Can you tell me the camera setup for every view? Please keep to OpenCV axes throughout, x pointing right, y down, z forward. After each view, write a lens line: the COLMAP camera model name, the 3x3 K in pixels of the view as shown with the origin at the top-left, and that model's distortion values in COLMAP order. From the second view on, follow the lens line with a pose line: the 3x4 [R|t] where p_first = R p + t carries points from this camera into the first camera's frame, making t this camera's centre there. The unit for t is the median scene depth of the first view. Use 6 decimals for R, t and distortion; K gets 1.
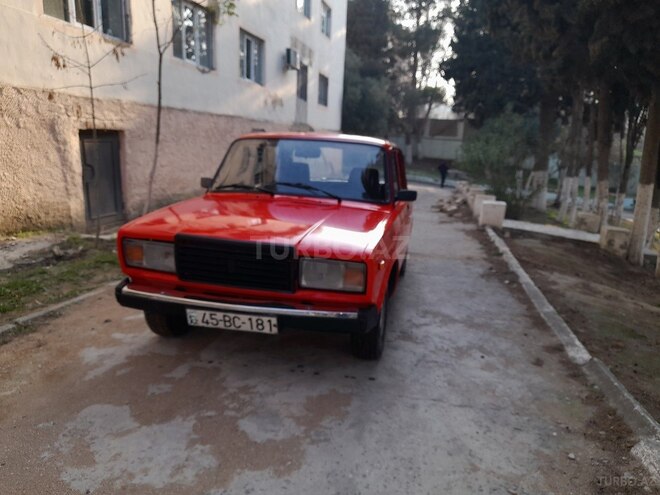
lens RADIAL K [[483.0, 0, 330.0], [0, 483.0, 247.5], [0, 0, 1]] dist [0.053037, -0.056096]
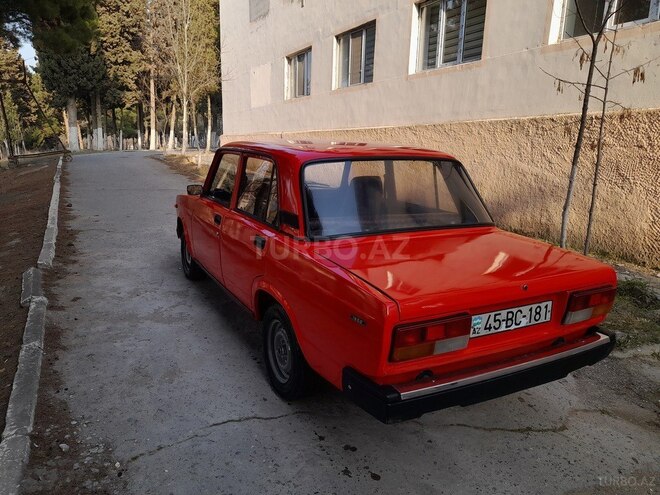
lens RADIAL K [[478.7, 0, 330.1], [0, 478.7, 249.7], [0, 0, 1]] dist [0.051860, -0.042509]
pose [[-0.757730, 0.079555, -0.647700, 0.588529], [-0.189885, 0.922713, 0.335477, -0.370505], [0.624330, 0.377189, -0.684061, 1.805191]]
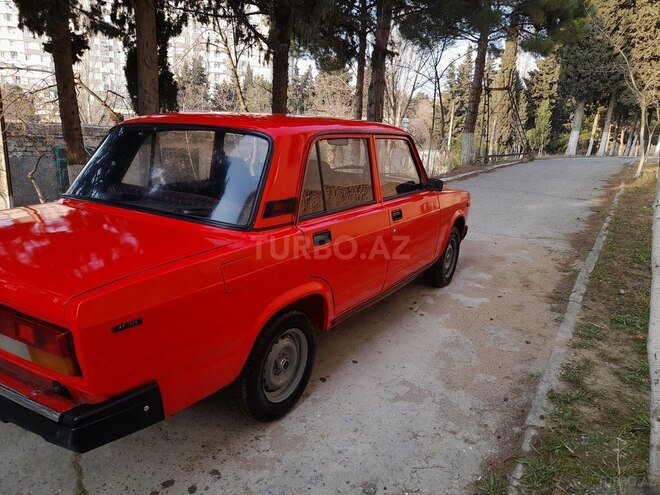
lens RADIAL K [[474.2, 0, 330.0], [0, 474.2, 247.5], [0, 0, 1]] dist [0.032719, -0.003102]
pose [[-0.935423, -0.159439, 0.315537, -0.361695], [-0.007748, 0.901560, 0.432586, -0.399953], [-0.353447, 0.402206, -0.844574, 1.828232]]
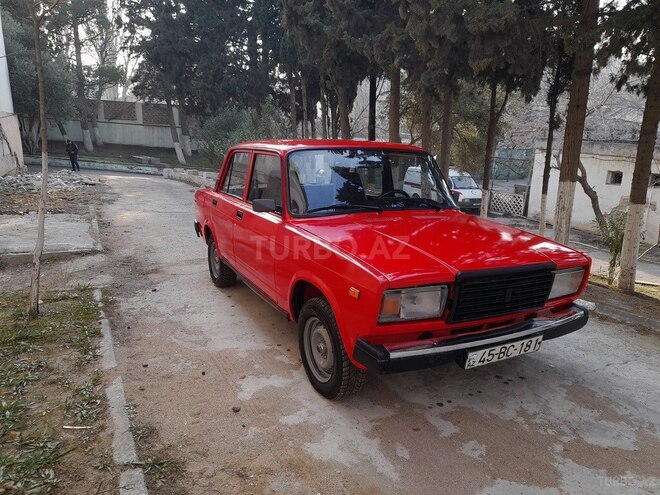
lens RADIAL K [[474.2, 0, 330.0], [0, 474.2, 247.5], [0, 0, 1]] dist [0.032719, -0.003102]
pose [[0.772460, -0.160972, 0.614324, -0.655395], [0.136753, 0.986811, 0.086620, -0.115482], [-0.620165, 0.017100, 0.784285, 0.306020]]
